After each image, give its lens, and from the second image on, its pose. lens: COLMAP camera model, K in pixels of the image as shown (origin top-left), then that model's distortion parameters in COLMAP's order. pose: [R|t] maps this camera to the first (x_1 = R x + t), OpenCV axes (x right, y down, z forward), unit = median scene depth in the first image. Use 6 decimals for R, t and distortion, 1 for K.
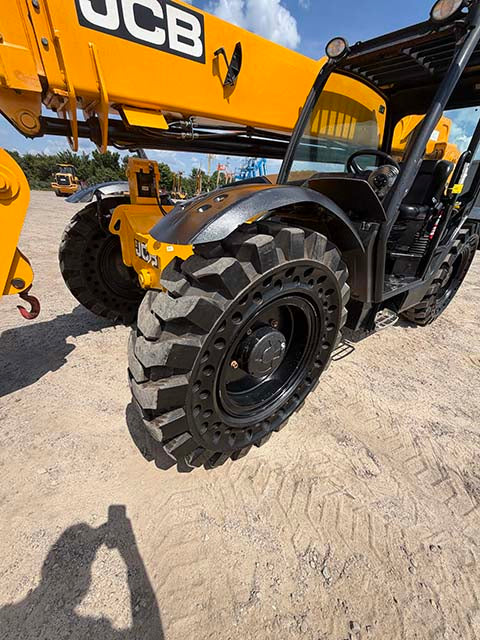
lens RADIAL K [[253.5, 0, 240.7], [0, 253.5, 317.2], [0, 0, 1]] dist [-0.002825, -0.000259]
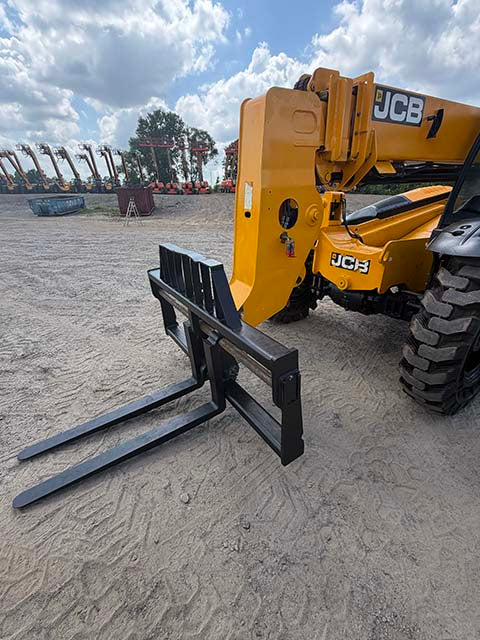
lens RADIAL K [[288.2, 0, 240.7], [0, 288.2, 323.3], [0, 0, 1]] dist [0.009016, -0.000380]
pose [[0.993100, 0.003533, -0.117213, -0.575449], [-0.013034, 0.996678, -0.080398, 0.139447], [0.116540, 0.081371, 0.989847, -0.383647]]
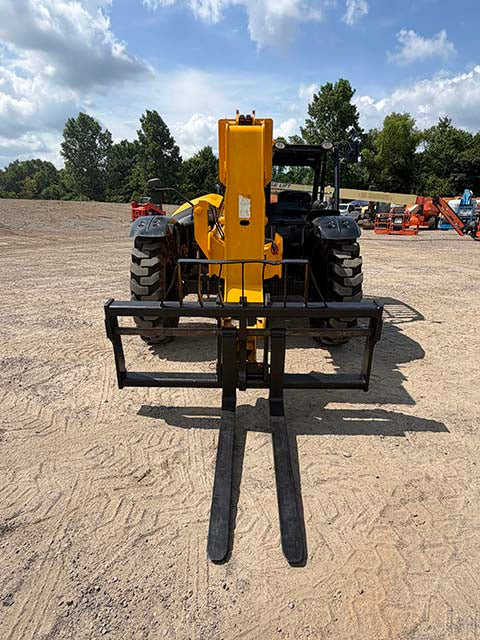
lens RADIAL K [[372.1, 0, 237.4], [0, 372.1, 319.0], [0, 0, 1]] dist [-0.004464, -0.000330]
pose [[0.637614, -0.276697, 0.718949, -1.606378], [0.389828, 0.920847, 0.008674, 0.022609], [-0.664442, 0.274735, 0.695009, -0.304217]]
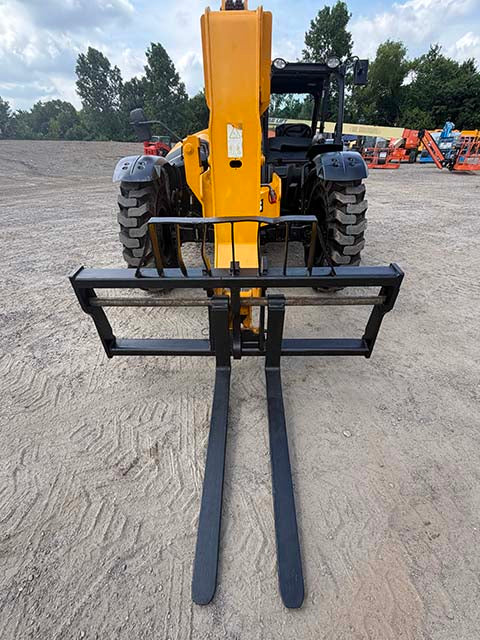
lens RADIAL K [[289.3, 0, 240.0], [0, 289.3, 320.0], [0, 0, 1]] dist [-0.001494, -0.000533]
pose [[0.635169, -0.458764, 0.621366, -1.293365], [0.406122, 0.882672, 0.236548, -0.058265], [-0.656982, 0.102102, 0.746961, -0.100880]]
